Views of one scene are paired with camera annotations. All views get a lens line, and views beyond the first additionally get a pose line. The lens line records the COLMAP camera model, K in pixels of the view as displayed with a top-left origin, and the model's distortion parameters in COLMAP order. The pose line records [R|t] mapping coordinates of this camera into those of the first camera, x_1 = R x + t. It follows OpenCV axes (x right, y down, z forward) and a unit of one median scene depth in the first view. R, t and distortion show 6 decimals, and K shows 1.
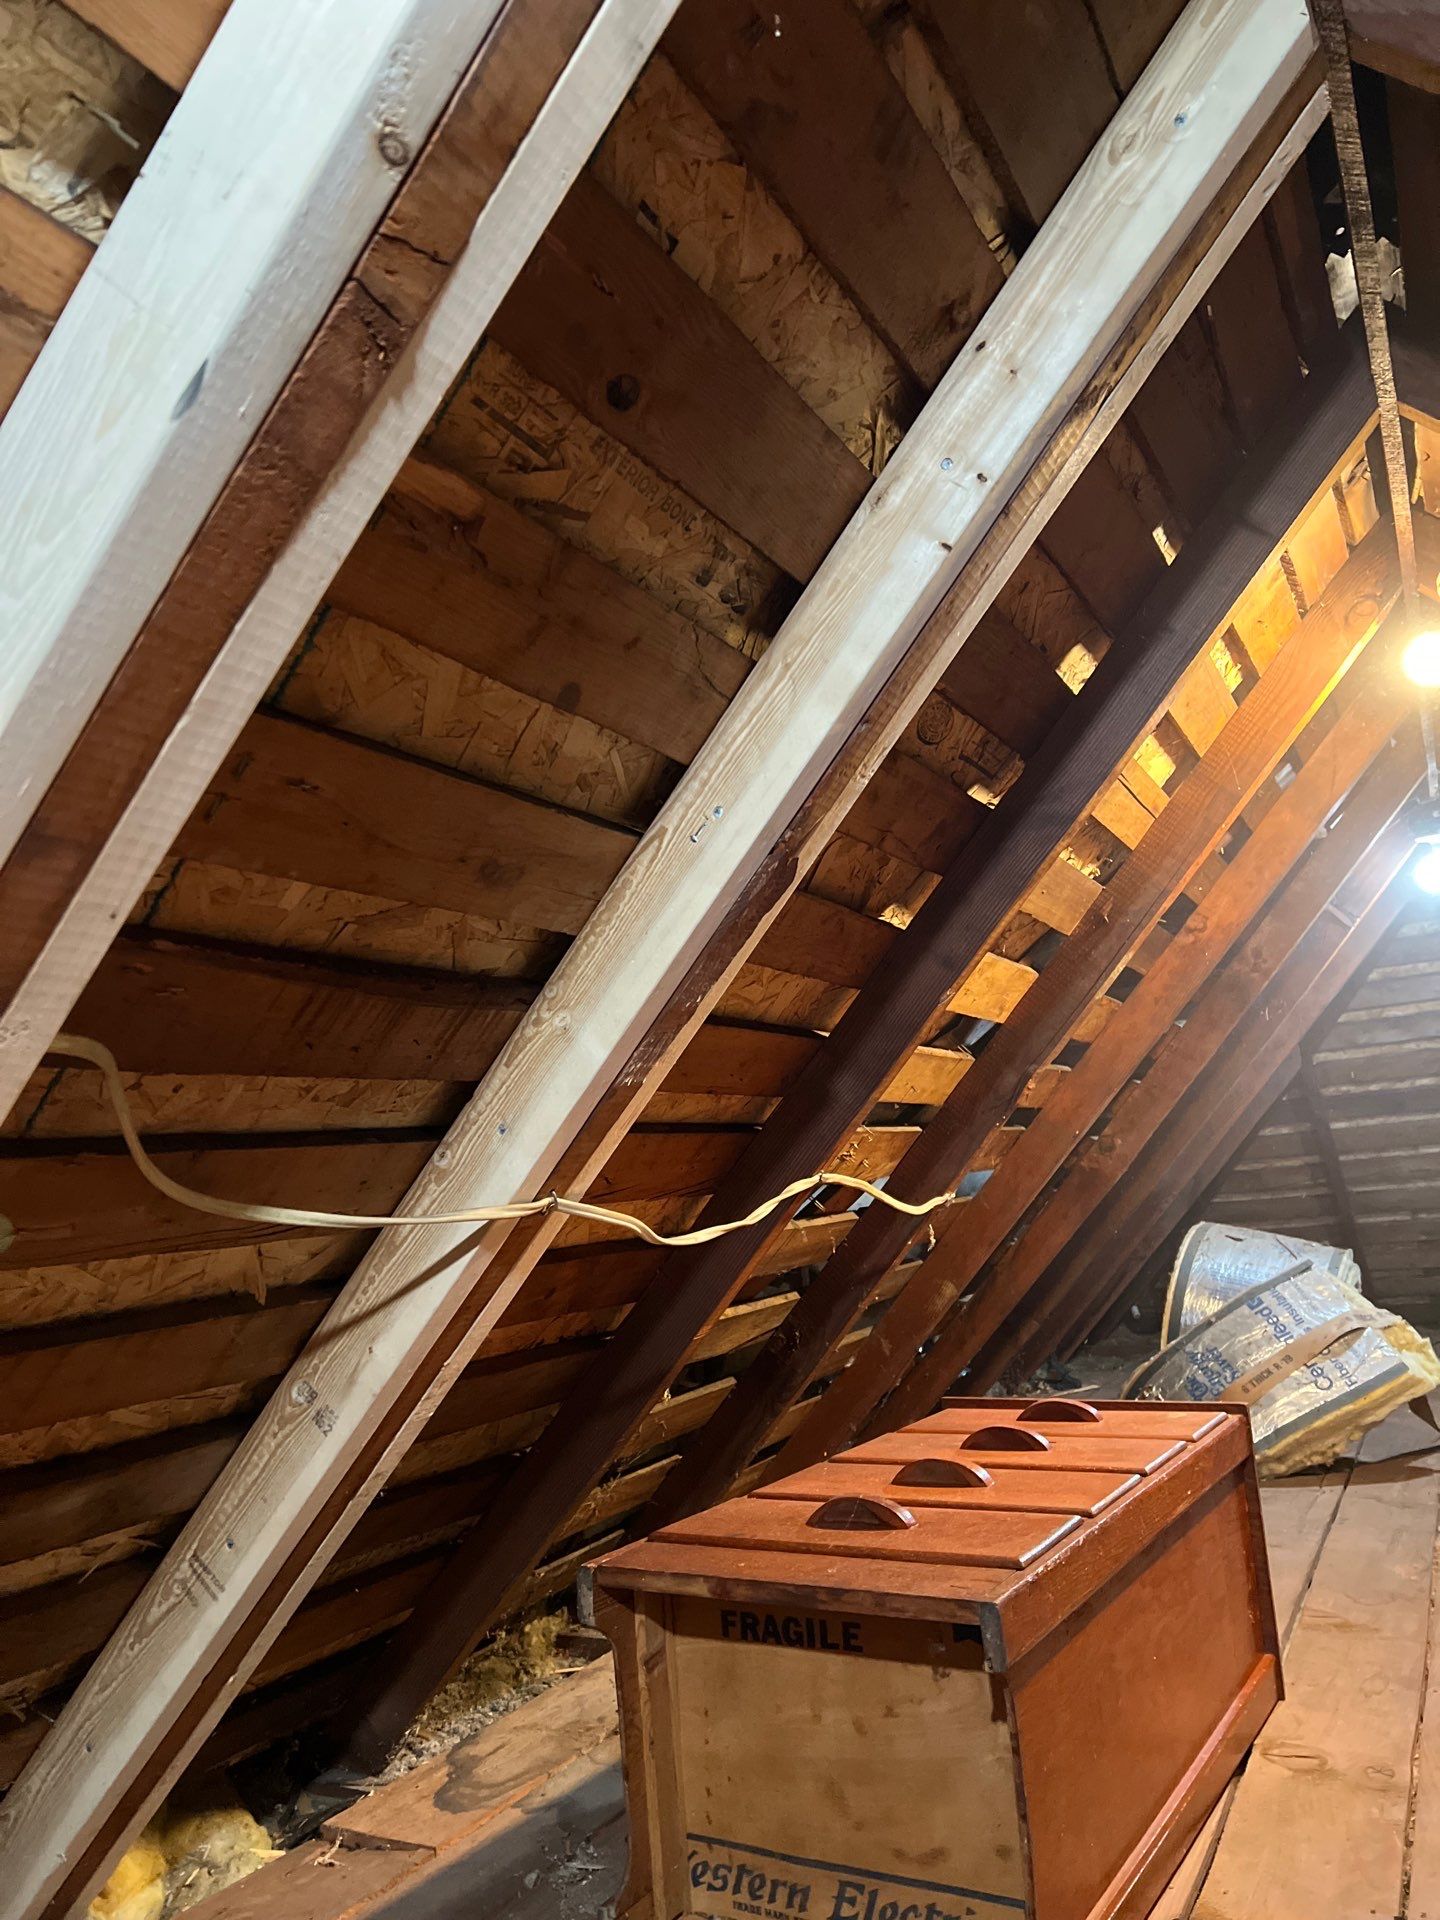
lens RADIAL K [[1427.7, 0, 712.2], [0, 1427.7, 940.0], [0, 0, 1]] dist [0.041288, -0.053403]
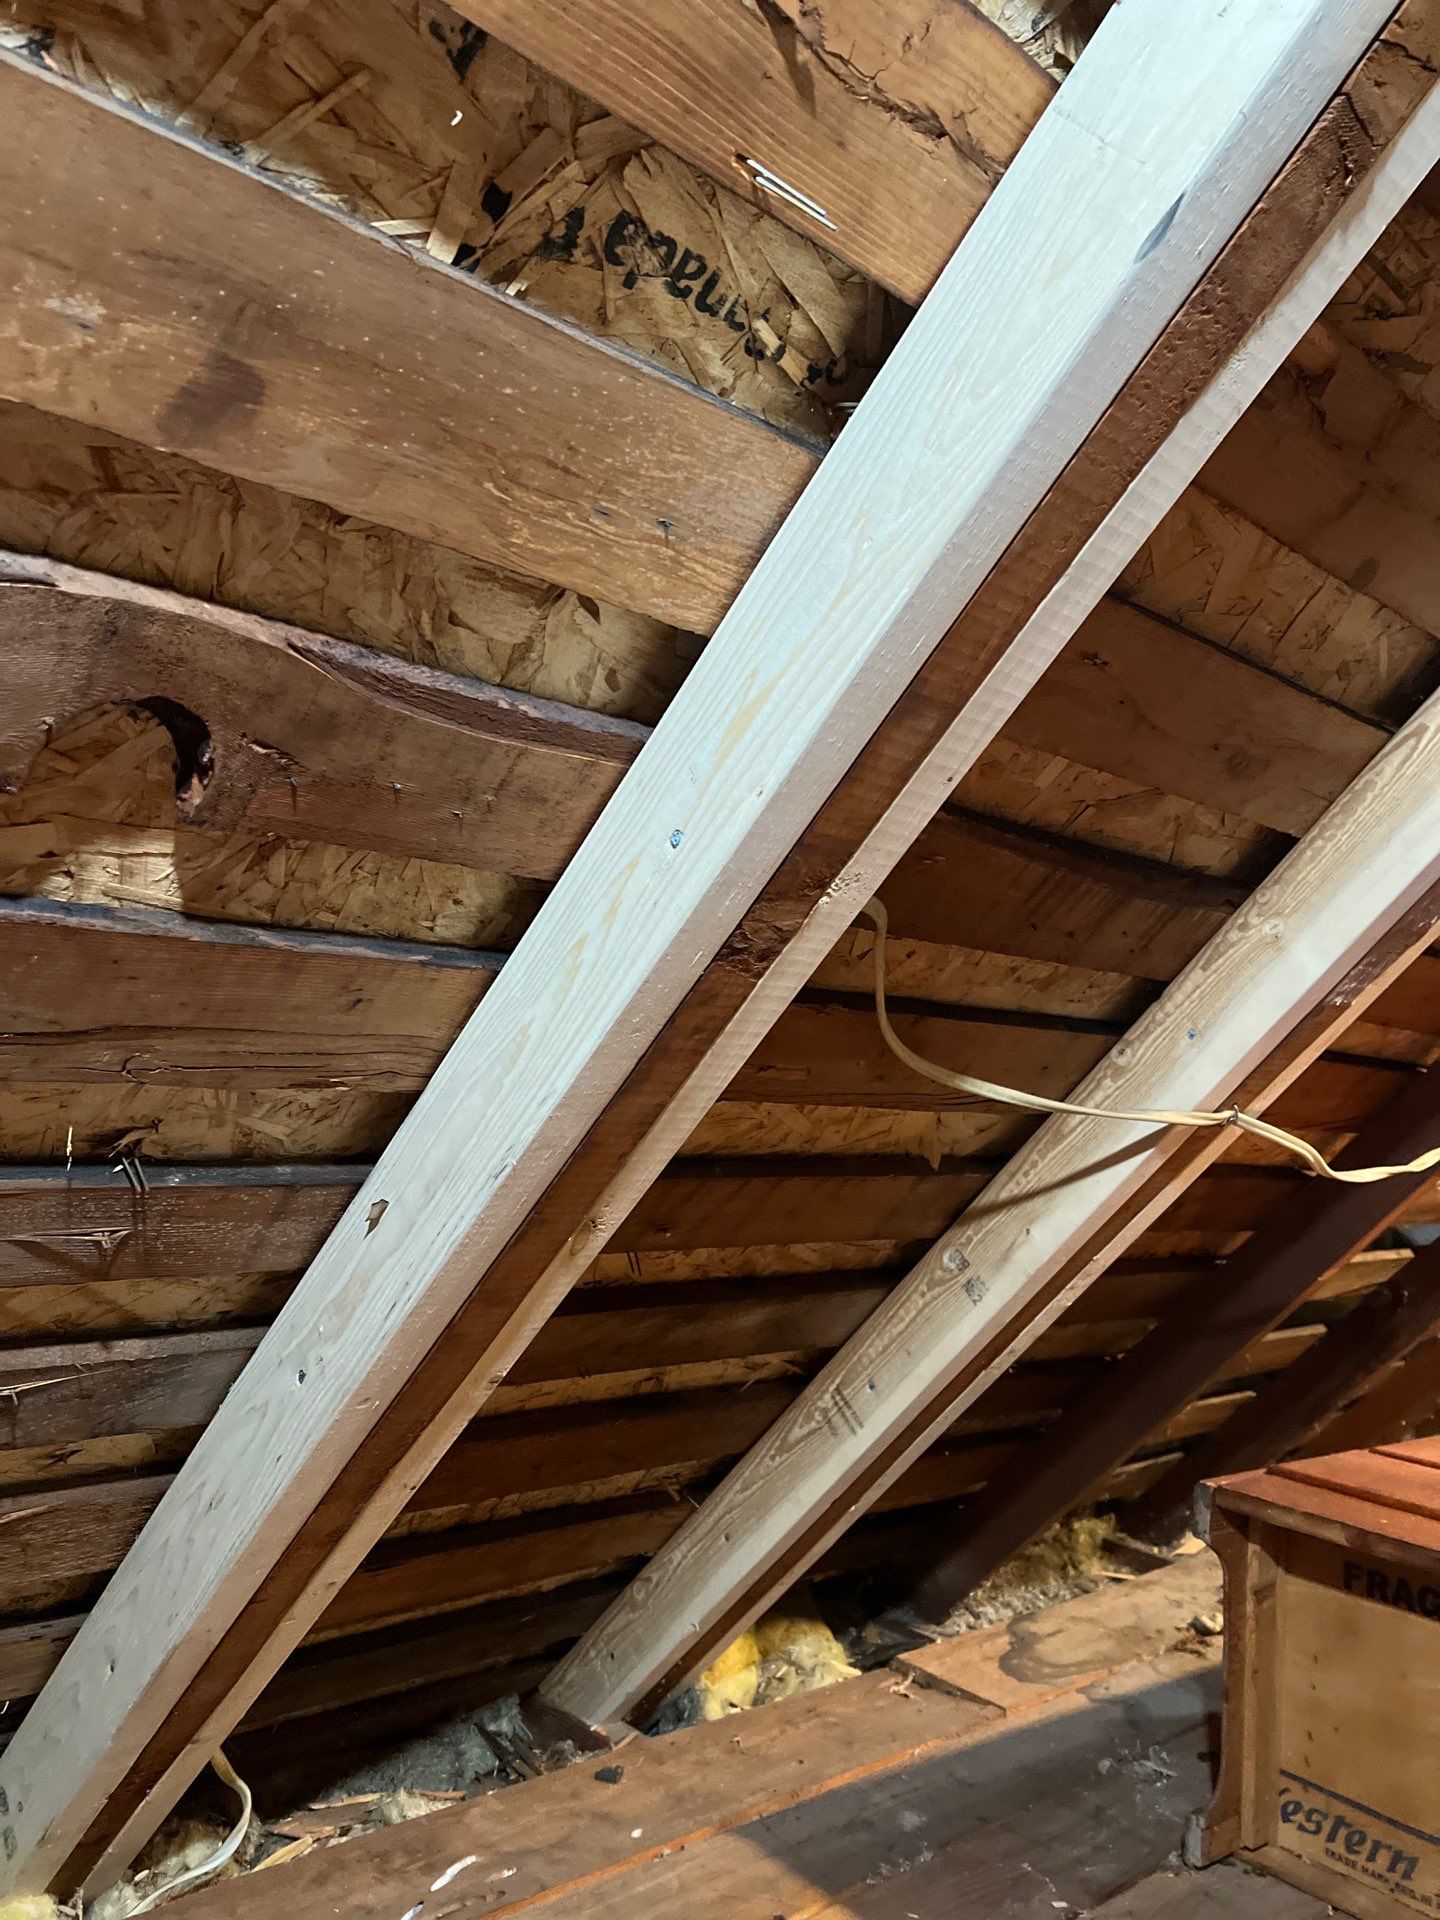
lens RADIAL K [[1427.7, 0, 719.2], [0, 1427.7, 956.8], [0, 0, 1]] dist [0.041288, -0.053403]
pose [[0.935857, 0.106155, -0.336010, -0.124674], [-0.079166, 0.992508, 0.093068, 0.016043], [0.343372, -0.060498, 0.937249, -0.014000]]
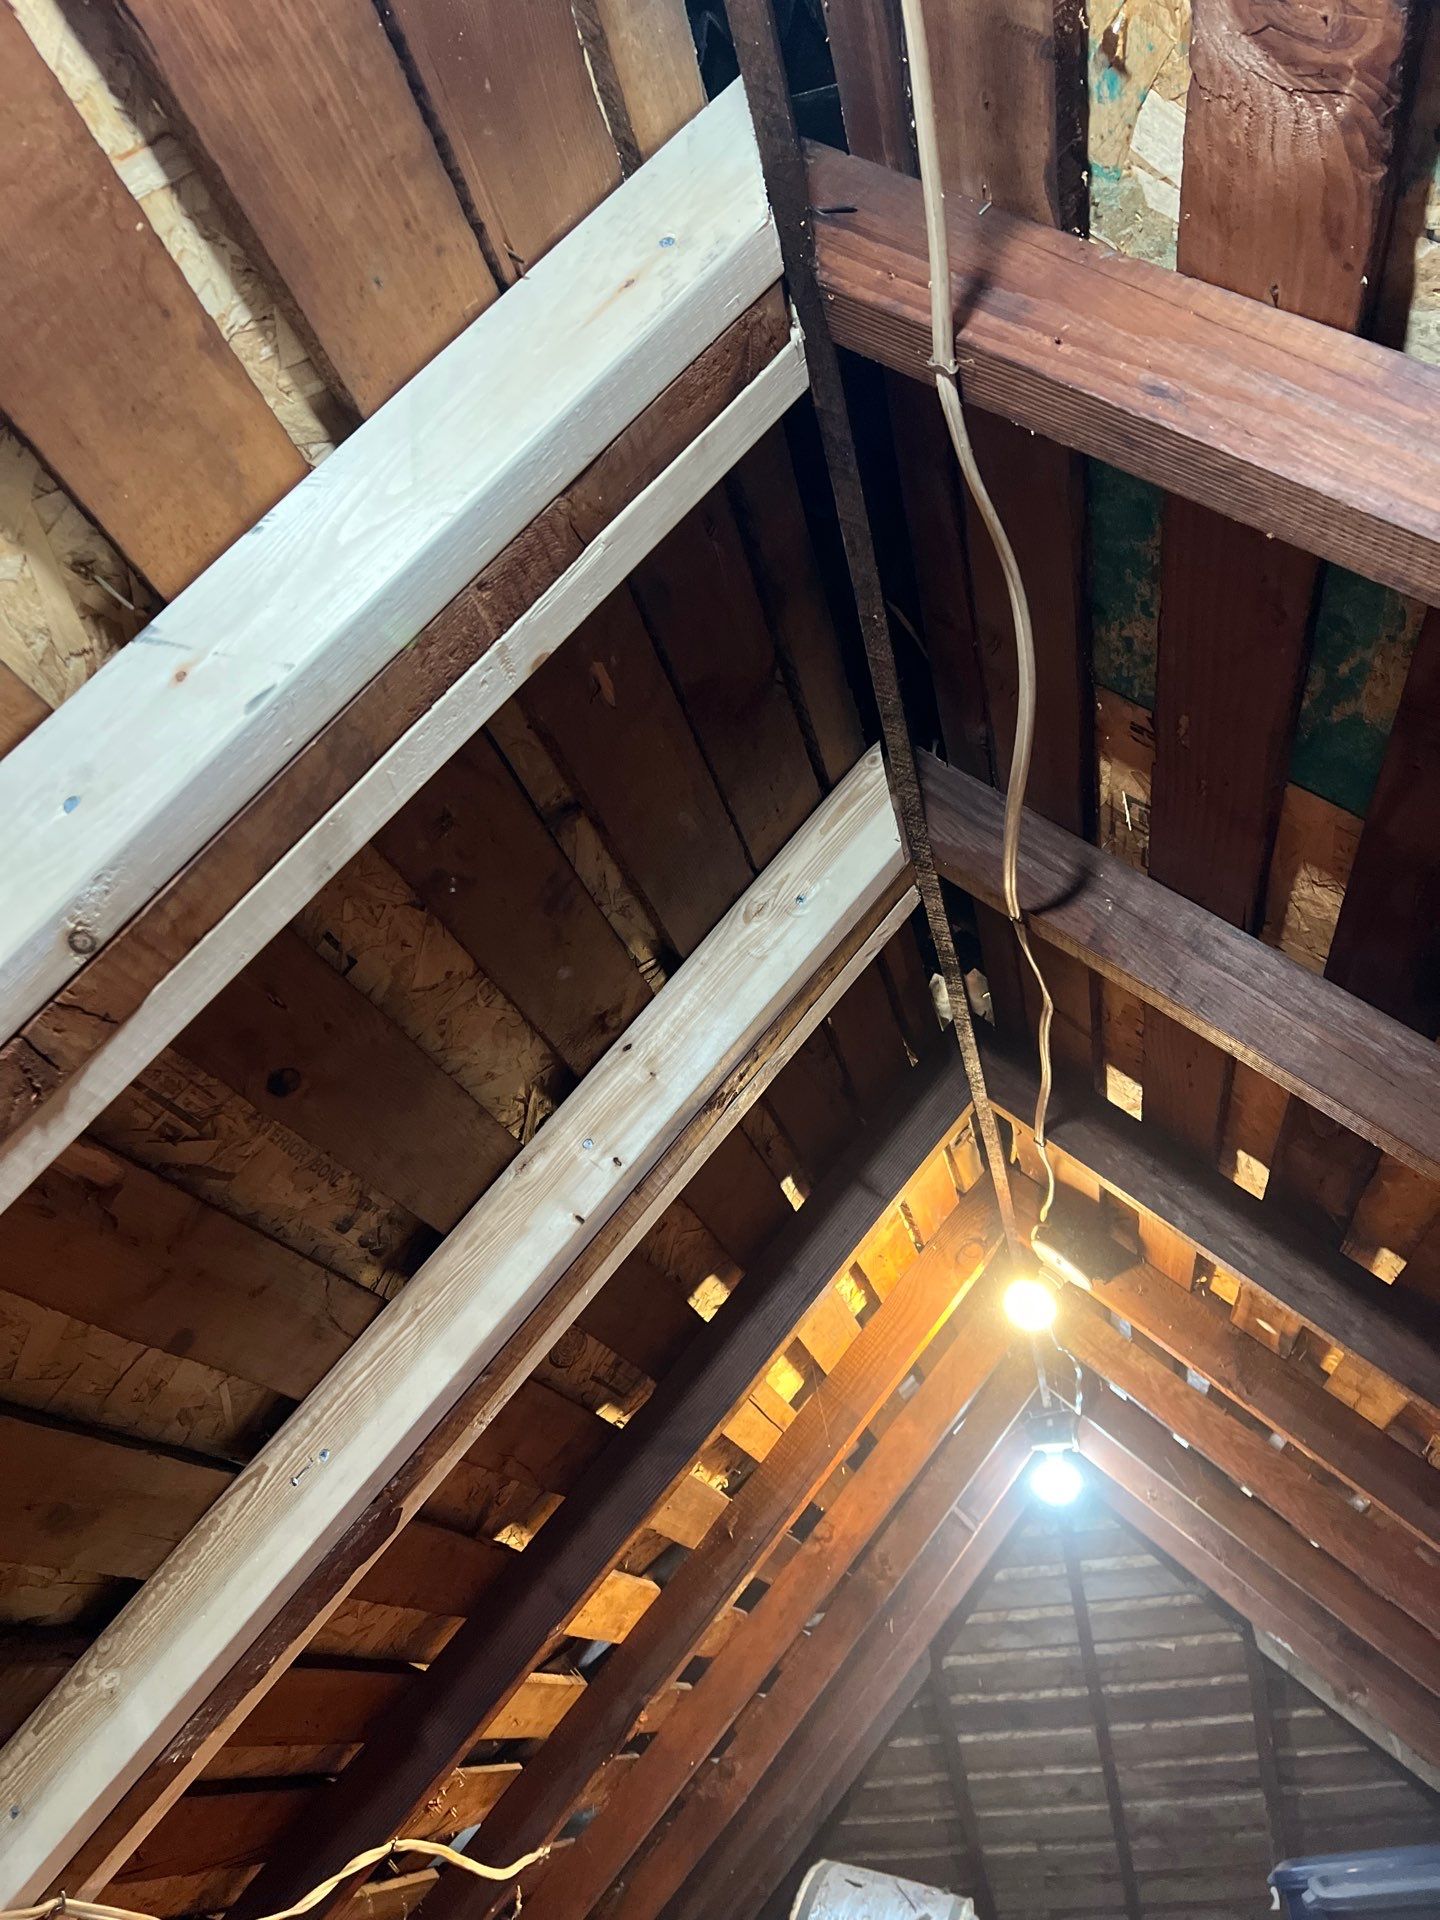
lens RADIAL K [[1427.7, 0, 727.5], [0, 1427.7, 953.5], [0, 0, 1]] dist [0.041288, -0.053403]
pose [[0.968316, 0.146705, 0.202095, 0.021067], [-0.070288, 0.936645, -0.343156, -0.088206], [-0.239634, 0.318078, 0.917280, -0.076506]]
